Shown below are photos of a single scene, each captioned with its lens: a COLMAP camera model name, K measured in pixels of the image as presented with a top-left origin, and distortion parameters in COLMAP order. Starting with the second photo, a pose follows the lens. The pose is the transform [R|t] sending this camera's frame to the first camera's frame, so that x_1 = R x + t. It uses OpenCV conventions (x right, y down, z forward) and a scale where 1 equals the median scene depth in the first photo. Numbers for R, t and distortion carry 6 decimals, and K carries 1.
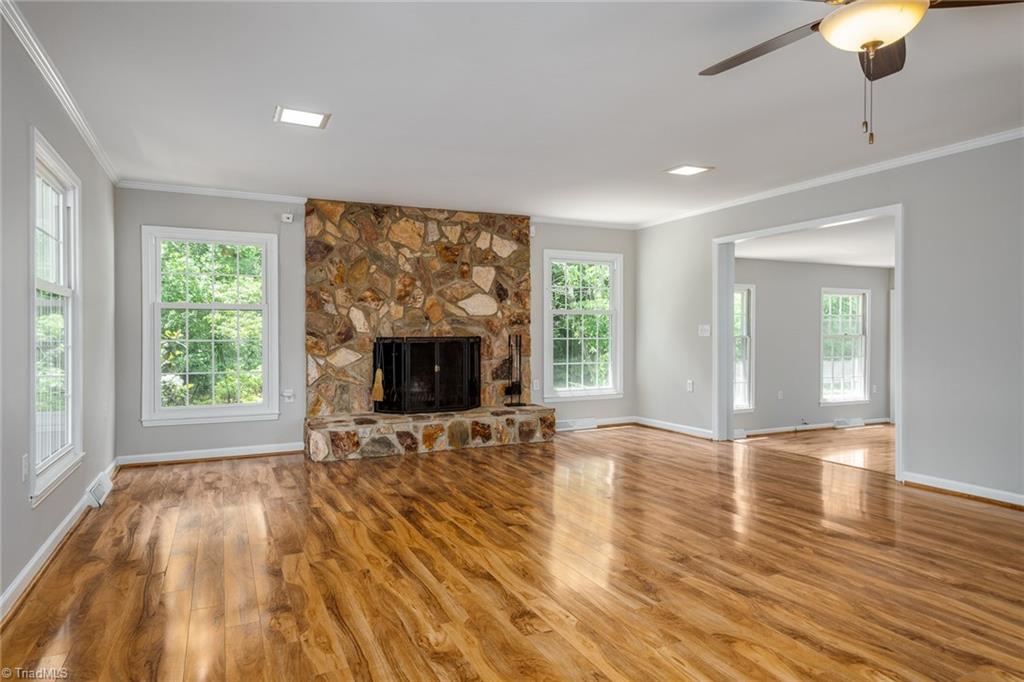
lens RADIAL K [[614.1, 0, 512.6], [0, 614.1, 337.1], [0, 0, 1]] dist [0.006018, 0.002765]
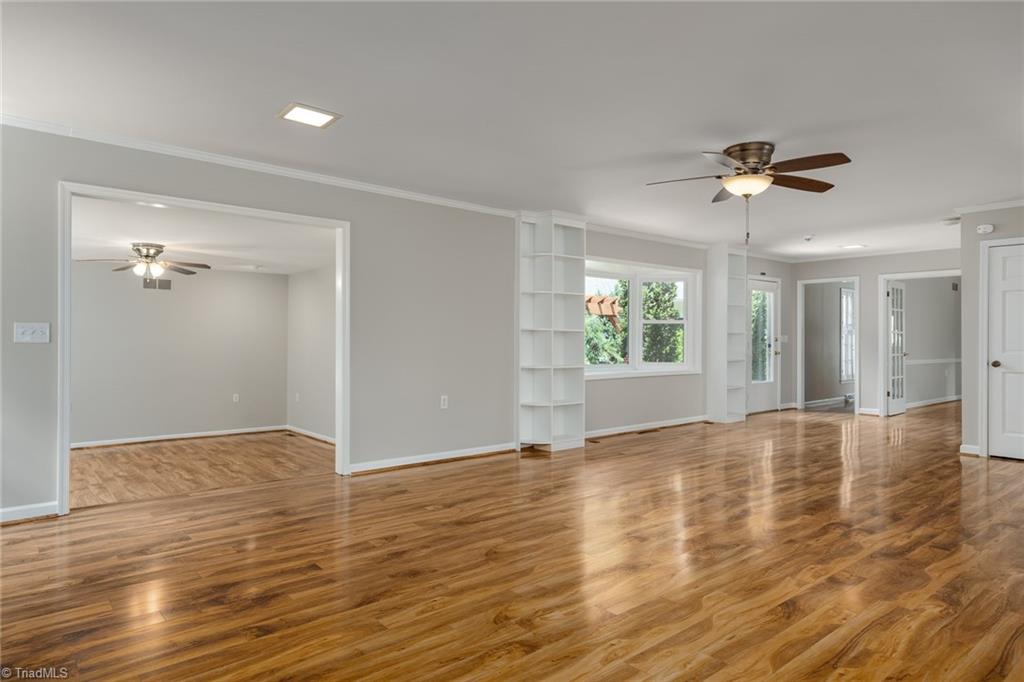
lens RADIAL K [[614.1, 0, 511.0], [0, 614.1, 340.0], [0, 0, 1]] dist [0.006018, 0.002765]
pose [[-0.244807, 0.002580, 0.969569, -0.828750], [0.002956, 0.999994, -0.001915, -0.004038], [-0.969567, 0.002397, -0.244813, 1.622969]]
